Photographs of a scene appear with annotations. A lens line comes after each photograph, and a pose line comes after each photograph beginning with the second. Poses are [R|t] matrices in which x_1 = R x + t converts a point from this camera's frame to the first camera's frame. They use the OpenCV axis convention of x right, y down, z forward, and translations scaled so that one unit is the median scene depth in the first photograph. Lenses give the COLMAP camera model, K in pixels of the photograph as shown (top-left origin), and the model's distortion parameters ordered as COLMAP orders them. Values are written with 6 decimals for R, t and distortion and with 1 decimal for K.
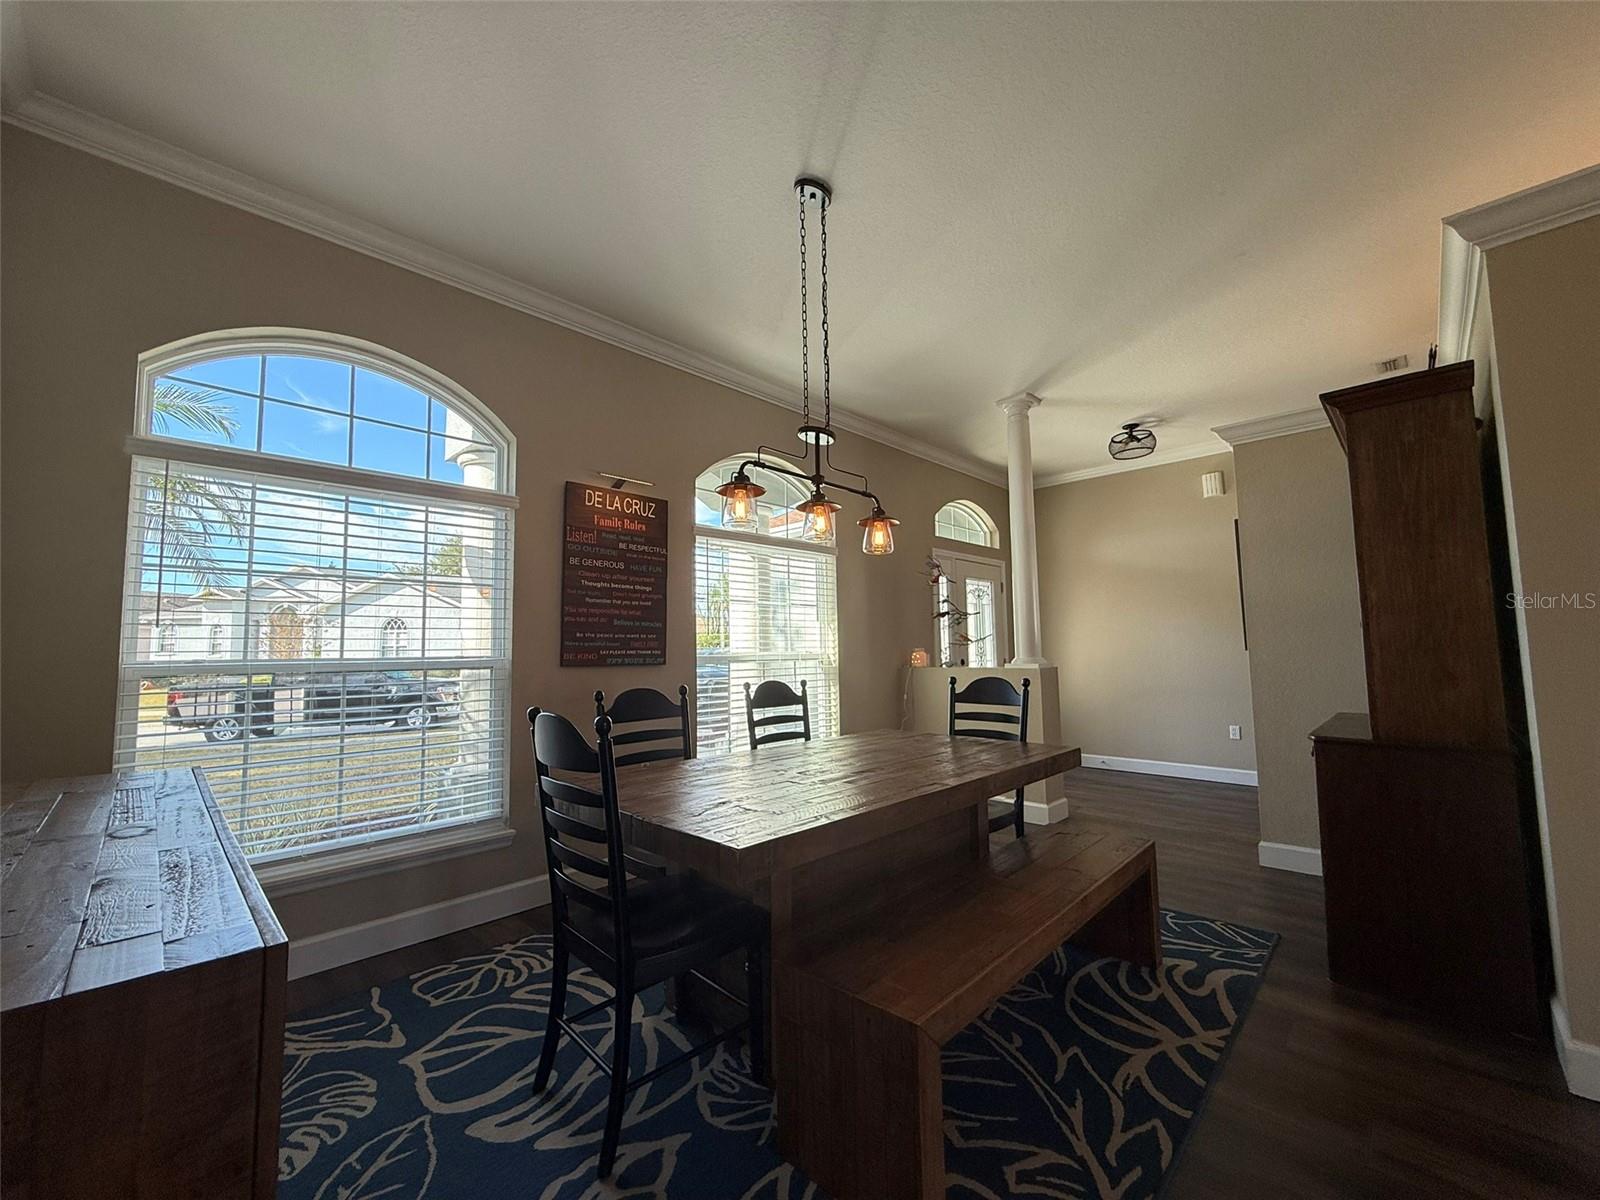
lens RADIAL K [[638.1, 0, 795.8], [0, 638.1, 601.8], [0, 0, 1]] dist [0.000291, -0.000011]
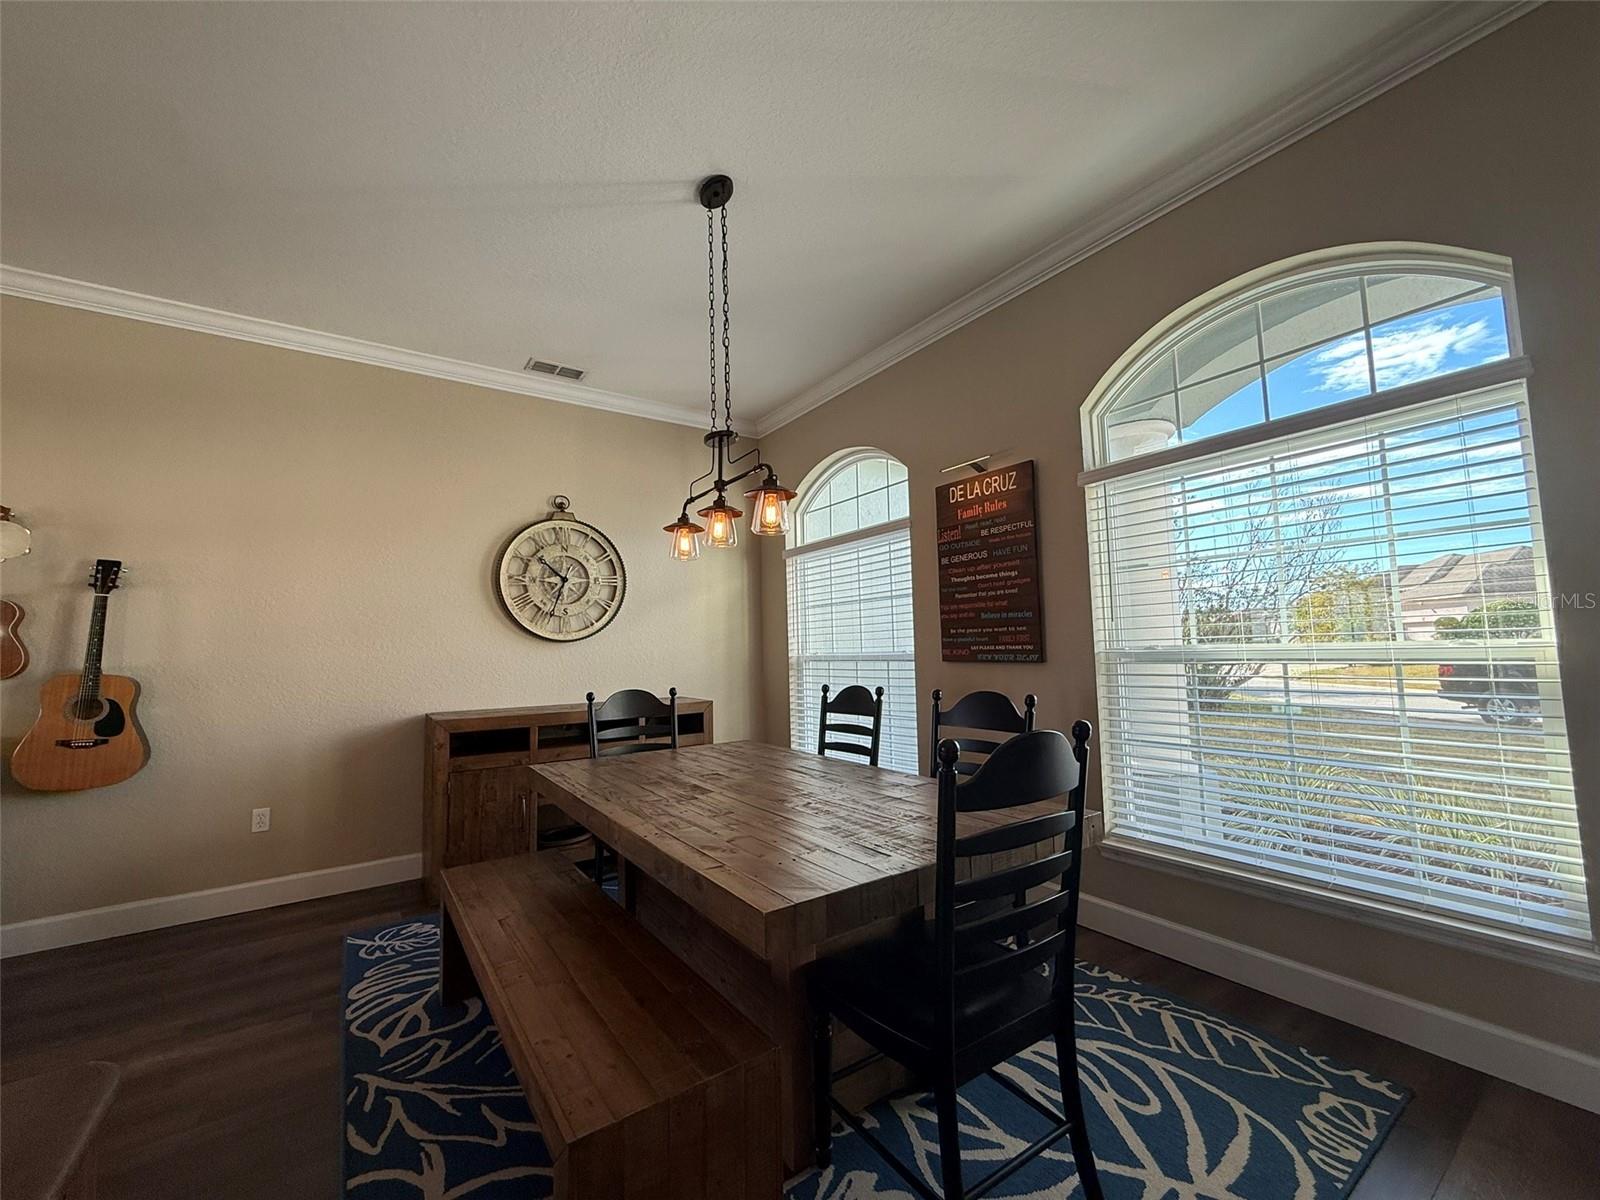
lens RADIAL K [[636.7, 0, 797.3], [0, 636.7, 602.5], [0, 0, 1]] dist [0.000392, 0.000398]
pose [[-0.186340, -0.052250, -0.981095, 0.866204], [0.106050, 0.991681, -0.072956, 0.065301], [0.976745, -0.117640, -0.179249, 1.137852]]
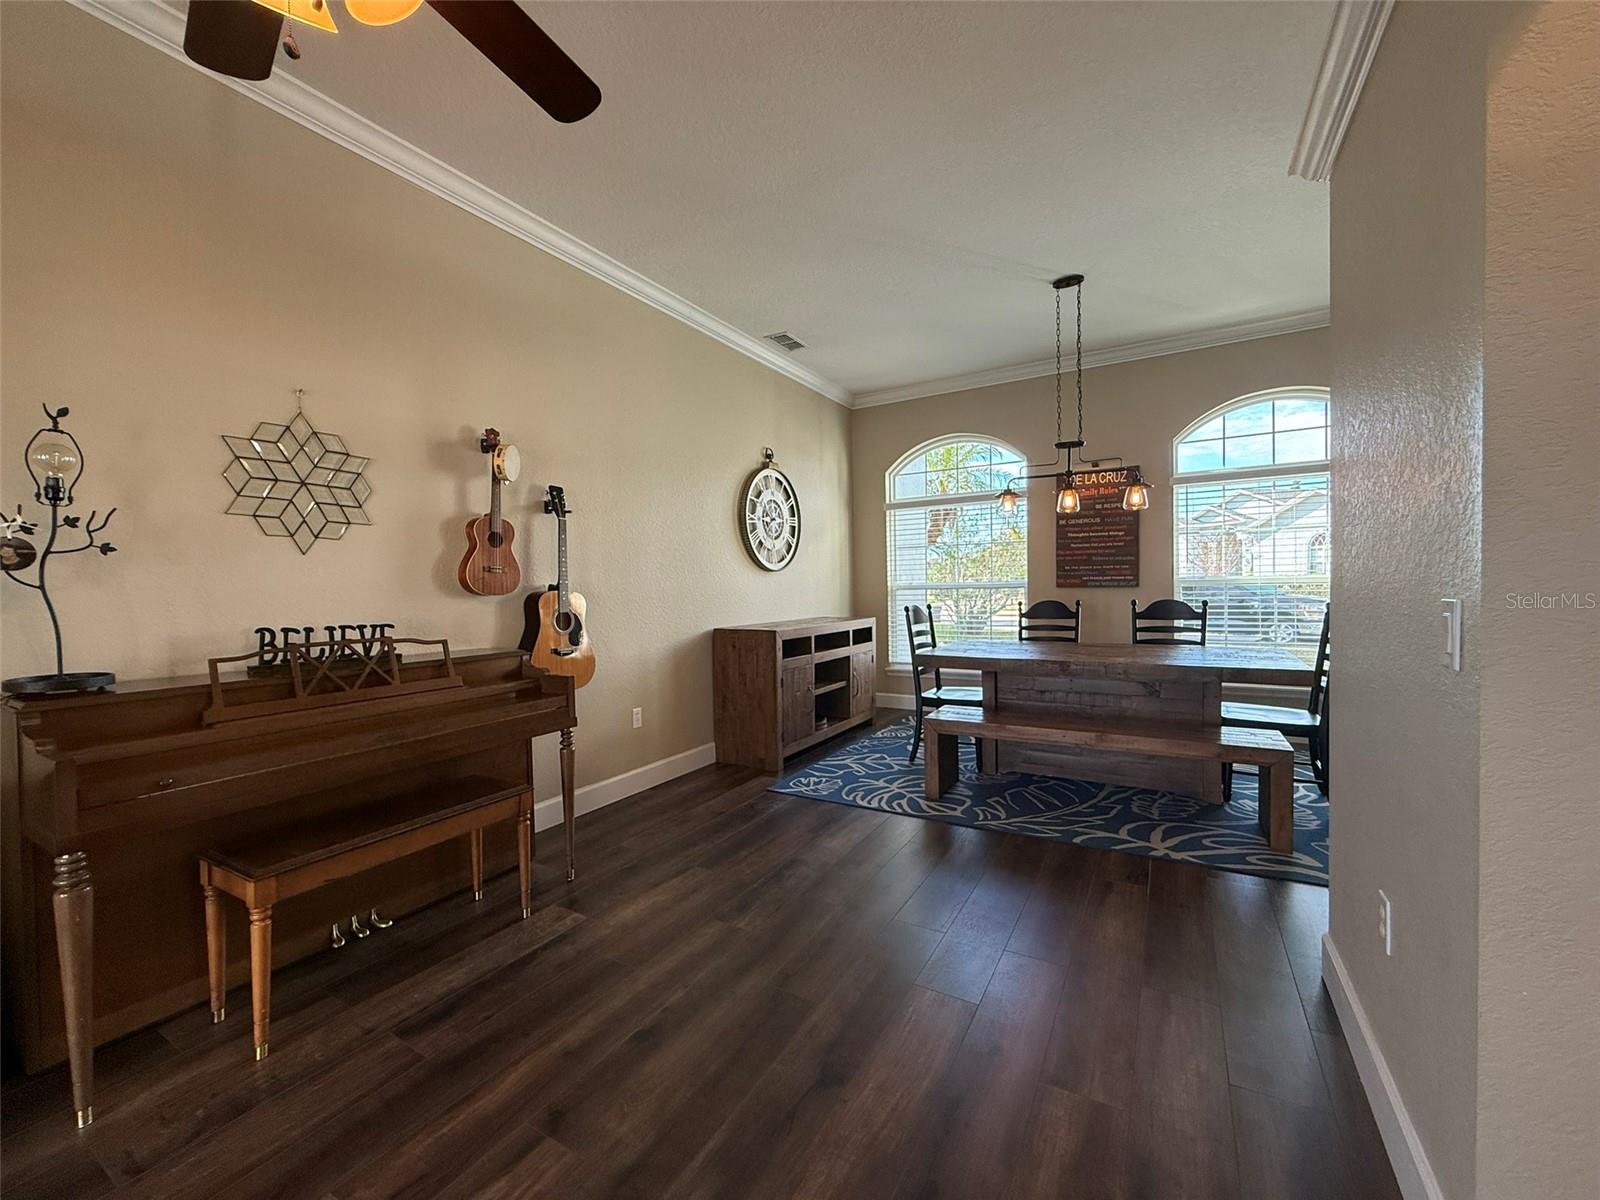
lens RADIAL K [[640.0, 0, 798.4], [0, 640.0, 598.7], [0, 0, 1]] dist [0.001883, 0.000050]
pose [[0.243482, 0.031308, -0.969400, 1.290511], [0.091957, 0.994231, 0.055207, -0.026972], [0.965536, -0.102585, 0.239198, -0.066304]]
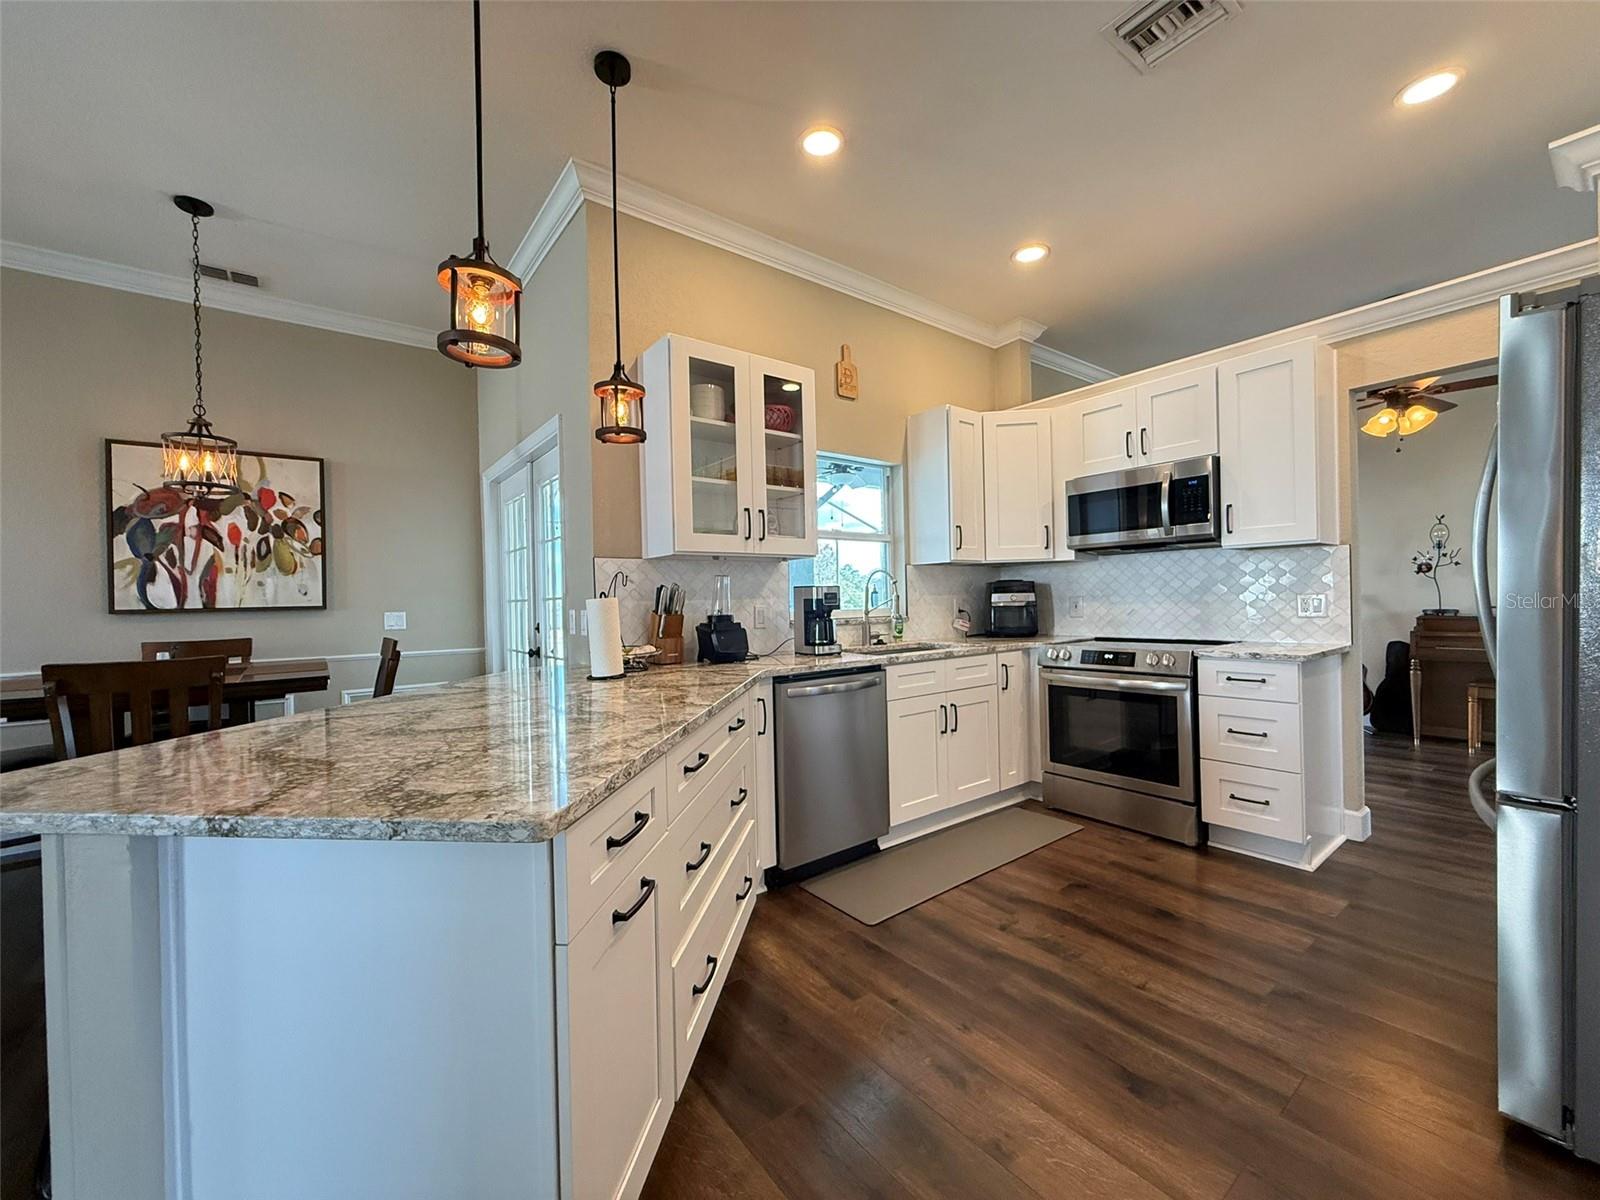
lens RADIAL K [[638.1, 0, 795.8], [0, 638.1, 601.8], [0, 0, 1]] dist [0.000291, -0.000011]
pose [[-0.989323, 0.038573, 0.140540, 2.058369], [0.027653, 0.996504, -0.078842, 0.089121], [-0.143089, -0.074113, -0.986931, 1.432291]]
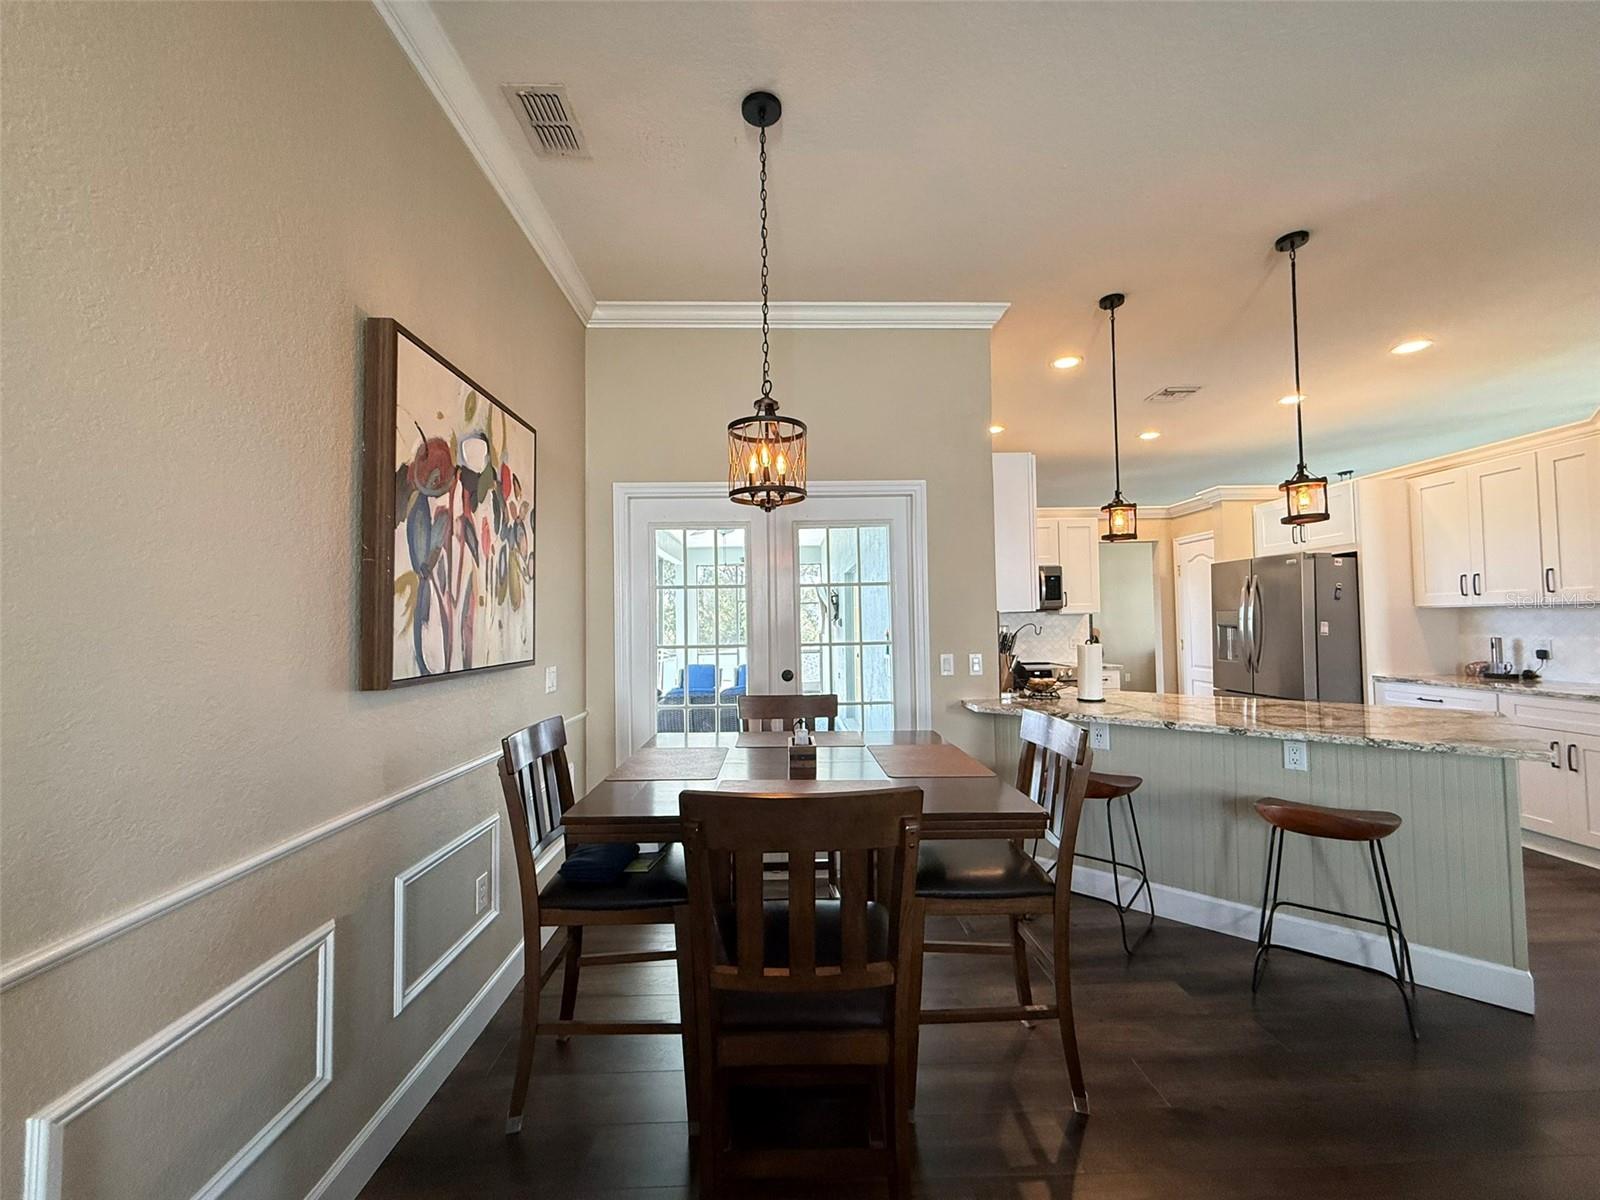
lens RADIAL K [[636.7, 0, 797.3], [0, 636.7, 602.5], [0, 0, 1]] dist [0.000392, 0.000398]
pose [[-0.694491, 0.003439, -0.719493, 3.702913], [0.084687, 0.993428, -0.076996, -0.023723], [0.714500, -0.114405, -0.690219, 1.069454]]
